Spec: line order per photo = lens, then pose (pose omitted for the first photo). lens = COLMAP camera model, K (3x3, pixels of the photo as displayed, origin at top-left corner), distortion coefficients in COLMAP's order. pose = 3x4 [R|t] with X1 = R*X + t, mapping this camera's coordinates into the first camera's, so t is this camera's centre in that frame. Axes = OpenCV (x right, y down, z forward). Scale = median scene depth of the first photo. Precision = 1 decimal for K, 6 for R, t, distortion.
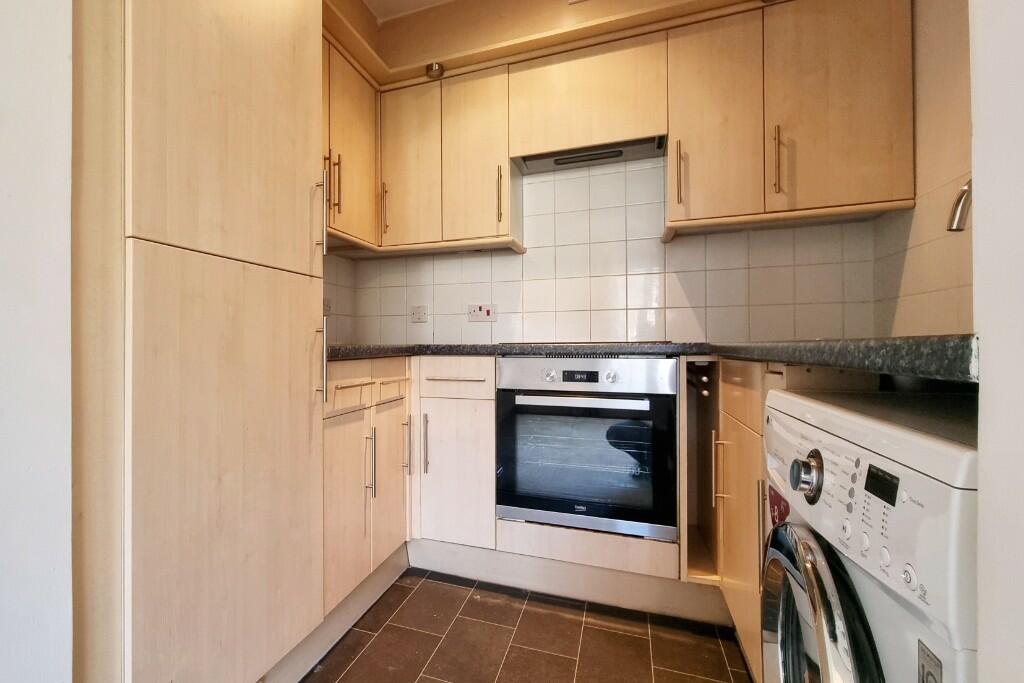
lens RADIAL K [[383.5, 0, 510.2], [0, 383.5, 345.8], [0, 0, 1]] dist [-0.000360, -0.000115]
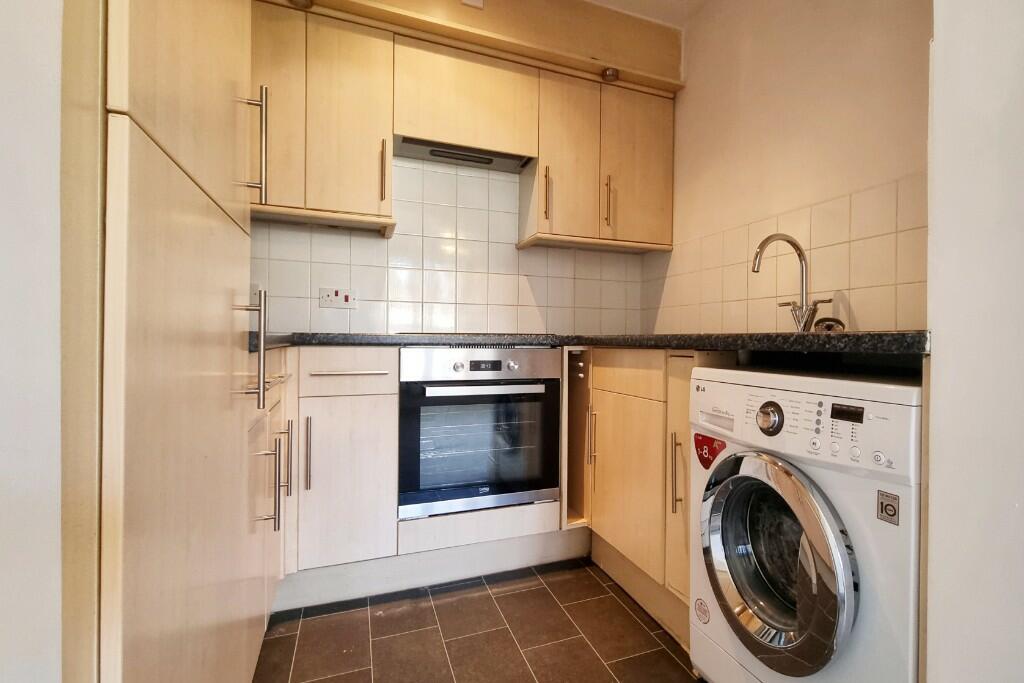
lens RADIAL K [[370.9, 0, 512.0], [0, 370.9, 341.5], [0, 0, 1]] dist [0.000694, 0.000066]
pose [[0.829655, 0.006185, 0.558242, -0.312213], [-0.010328, 0.999938, 0.004270, 0.007814], [-0.558181, -0.009309, 0.829667, 0.102955]]
